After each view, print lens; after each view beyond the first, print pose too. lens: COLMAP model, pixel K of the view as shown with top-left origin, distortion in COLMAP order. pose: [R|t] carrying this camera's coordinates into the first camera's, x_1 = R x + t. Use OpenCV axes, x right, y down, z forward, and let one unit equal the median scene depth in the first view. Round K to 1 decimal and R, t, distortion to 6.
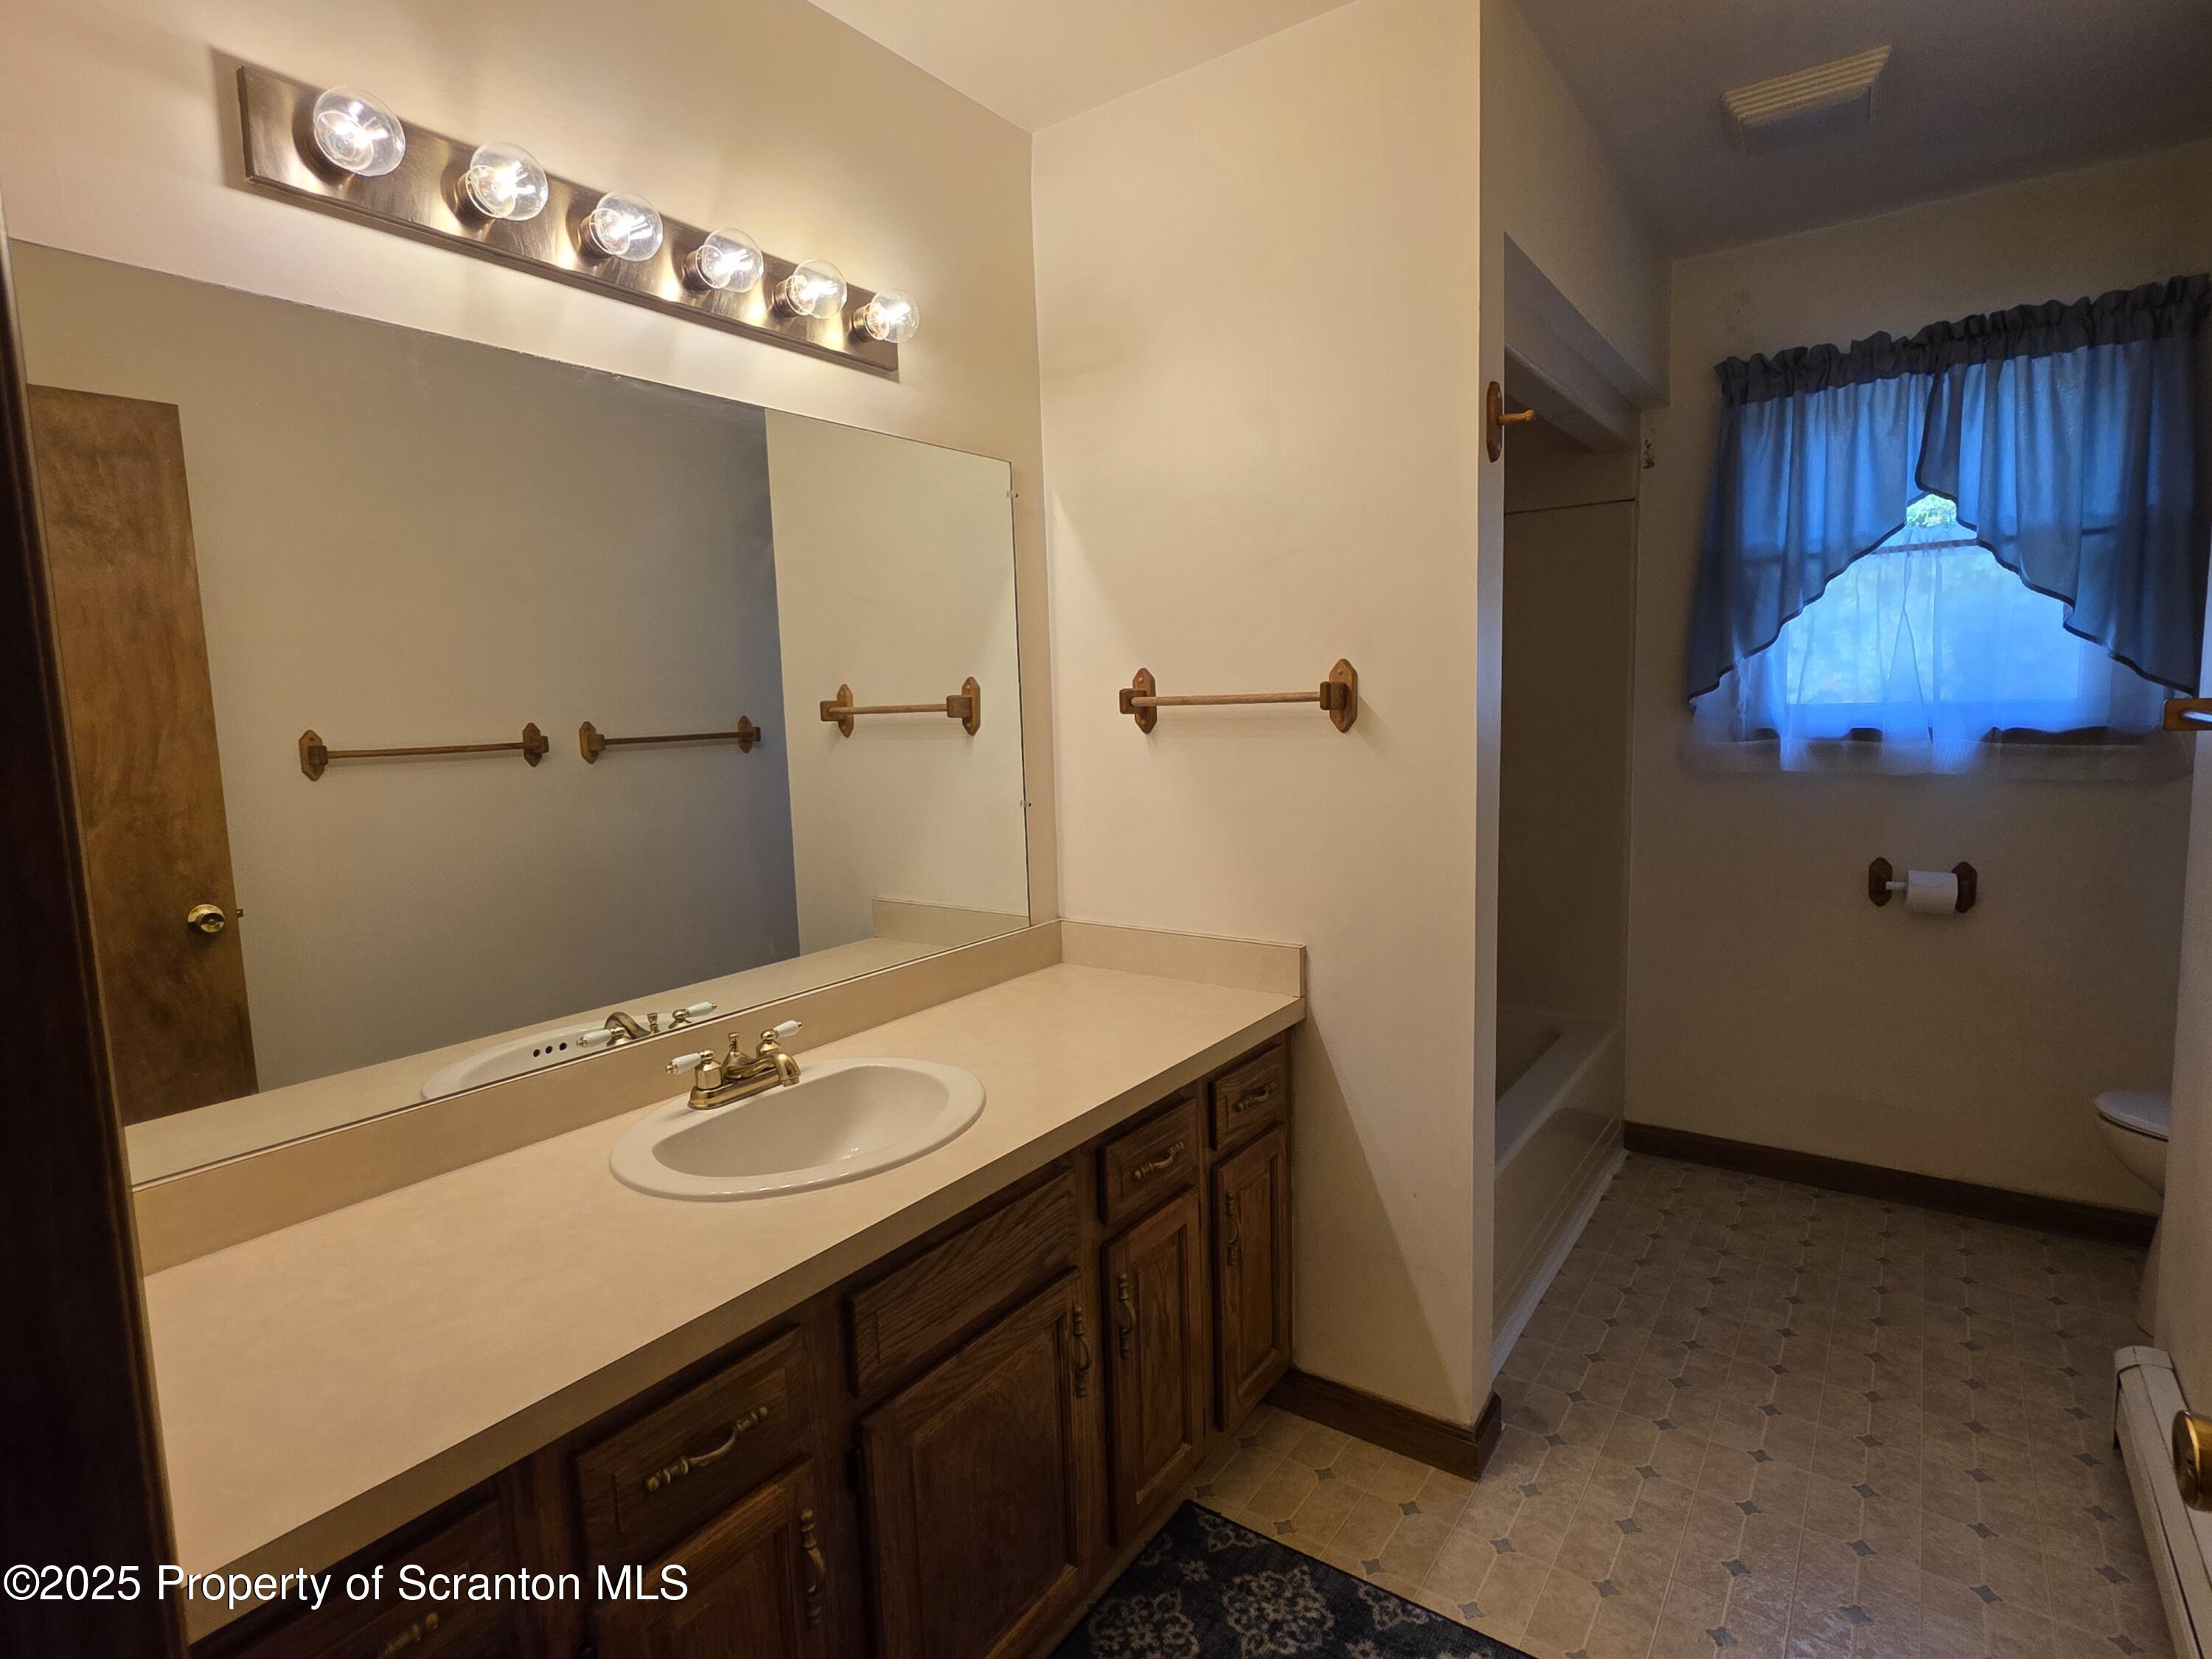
lens RADIAL K [[1136.5, 0, 1107.4], [0, 1136.5, 818.4], [0, 0, 1]] dist [0.010402, 0.000095]
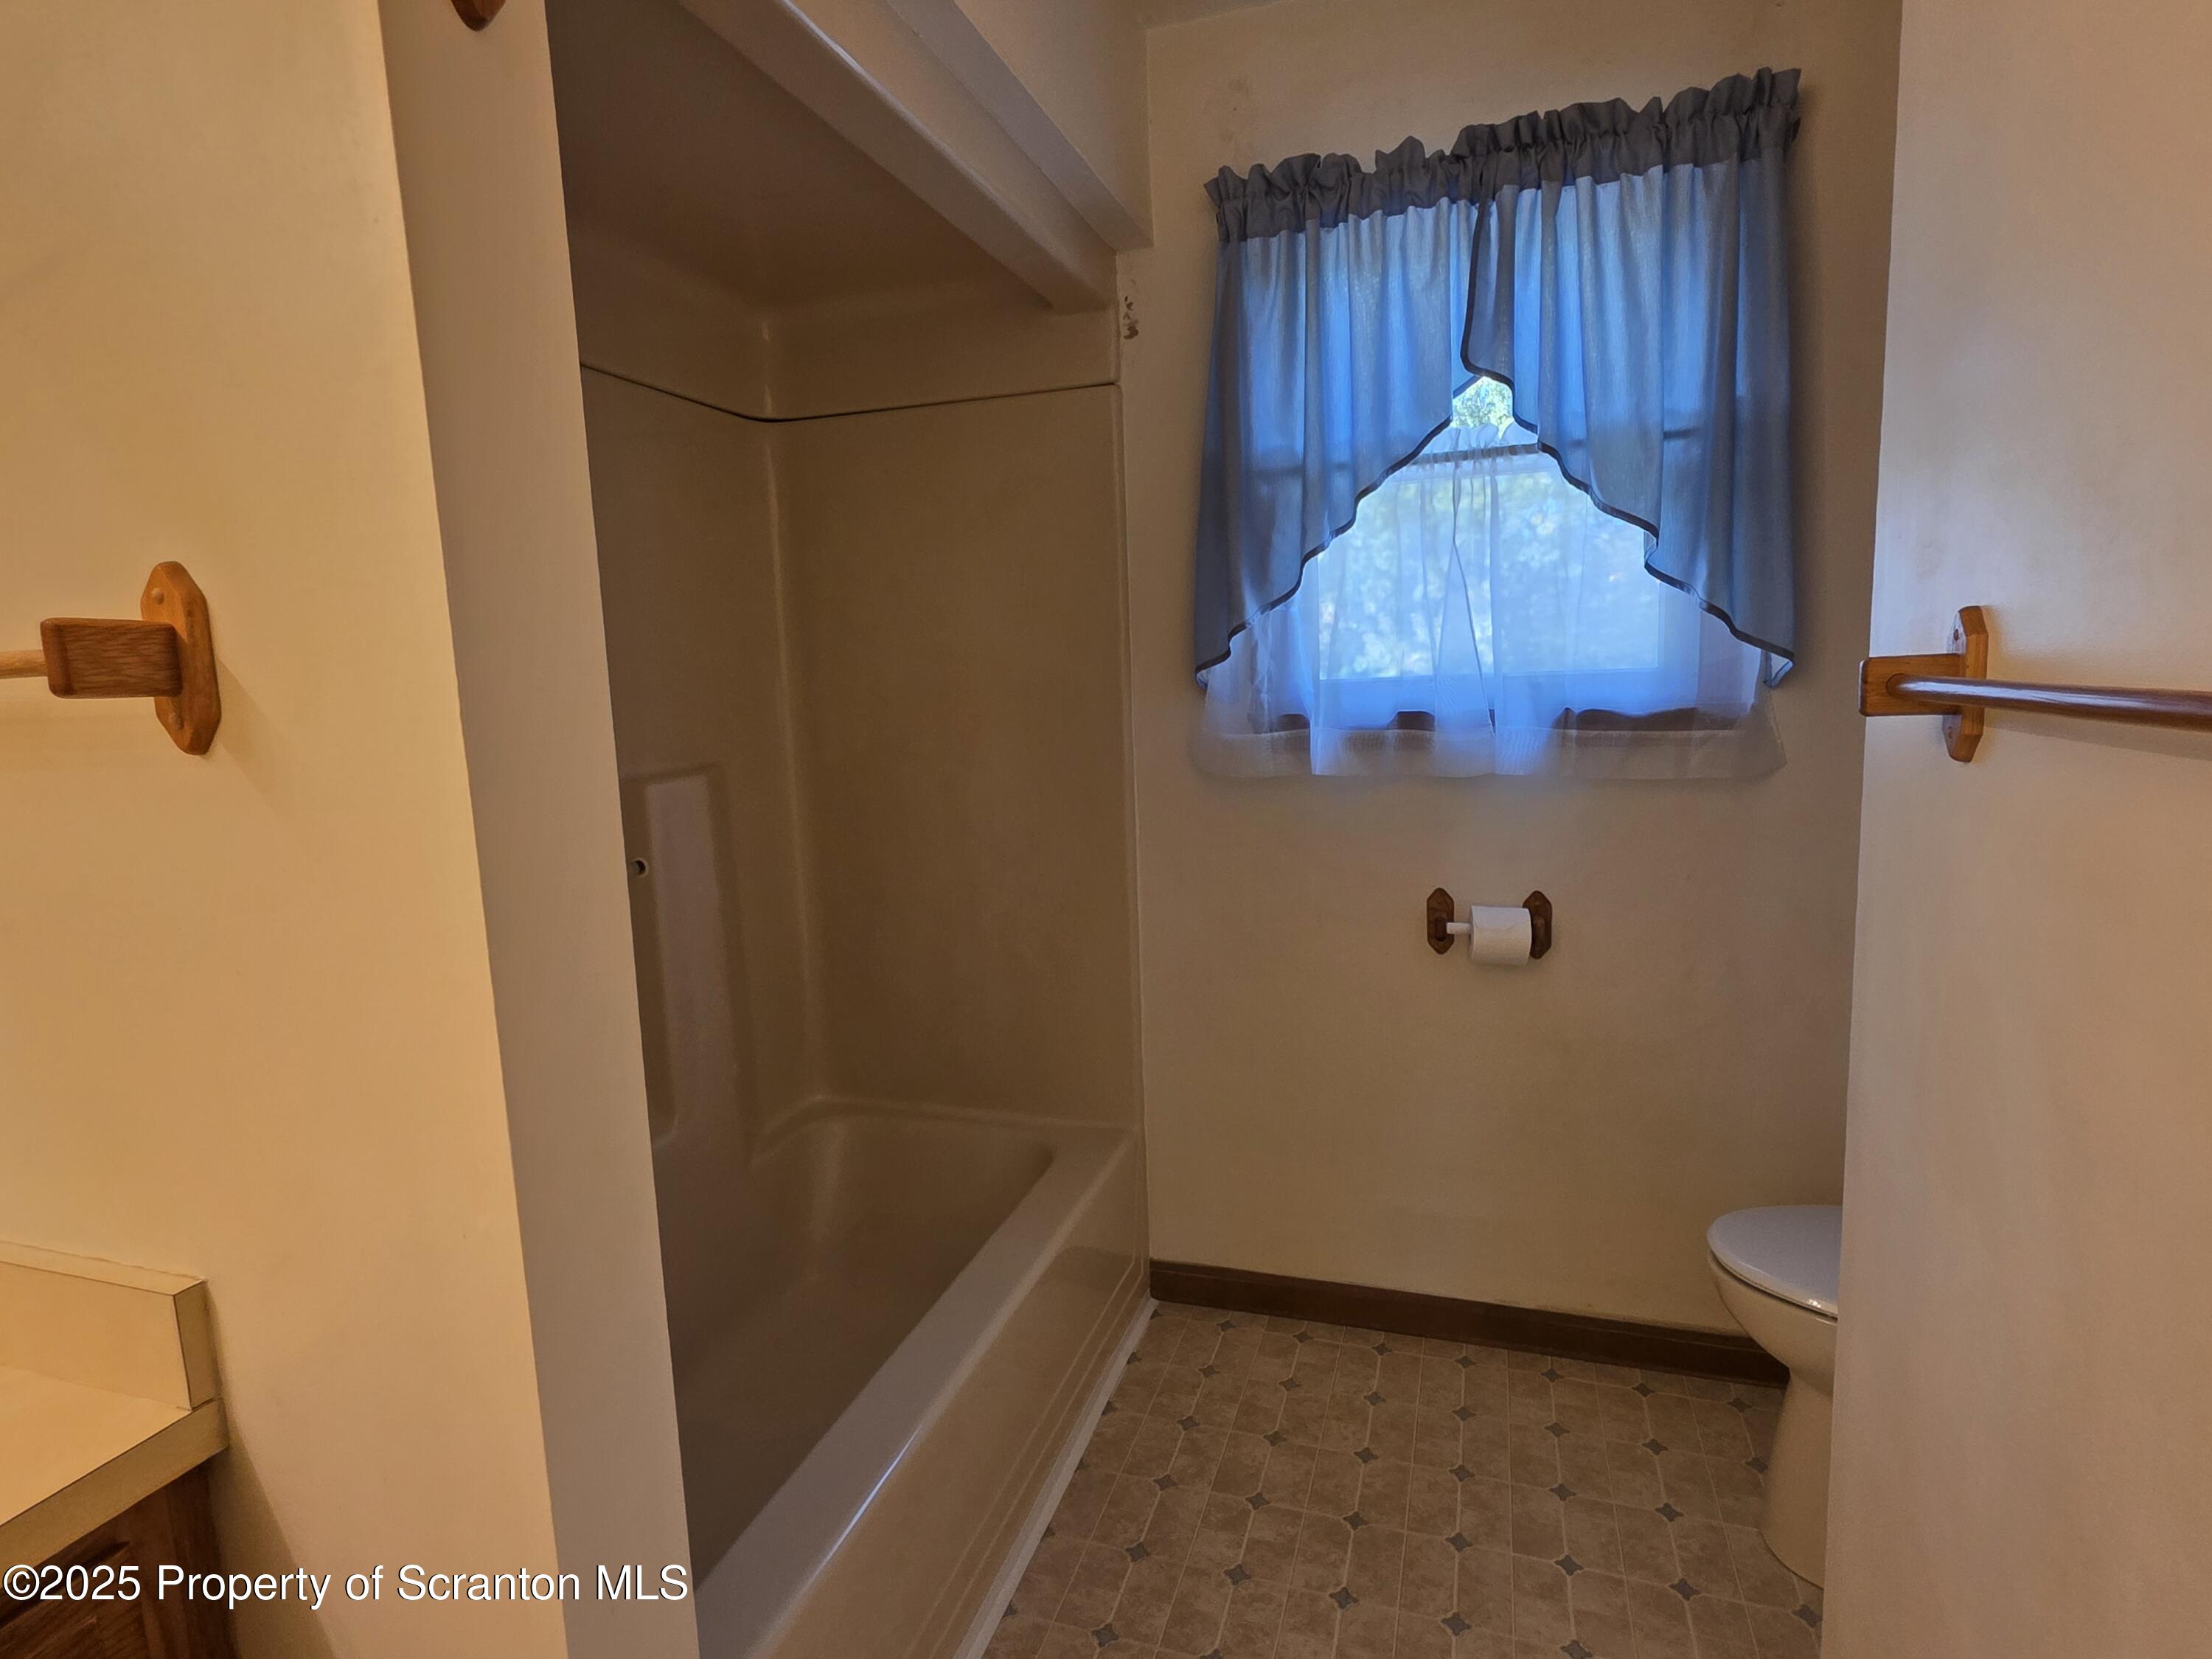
lens RADIAL K [[1136.5, 0, 1107.4], [0, 1136.5, 818.4], [0, 0, 1]] dist [0.010402, 0.000095]
pose [[0.955098, -0.044879, 0.292870, 0.279229], [0.040797, 0.998967, 0.020036, -0.035573], [-0.293467, -0.007188, 0.955942, 0.389852]]
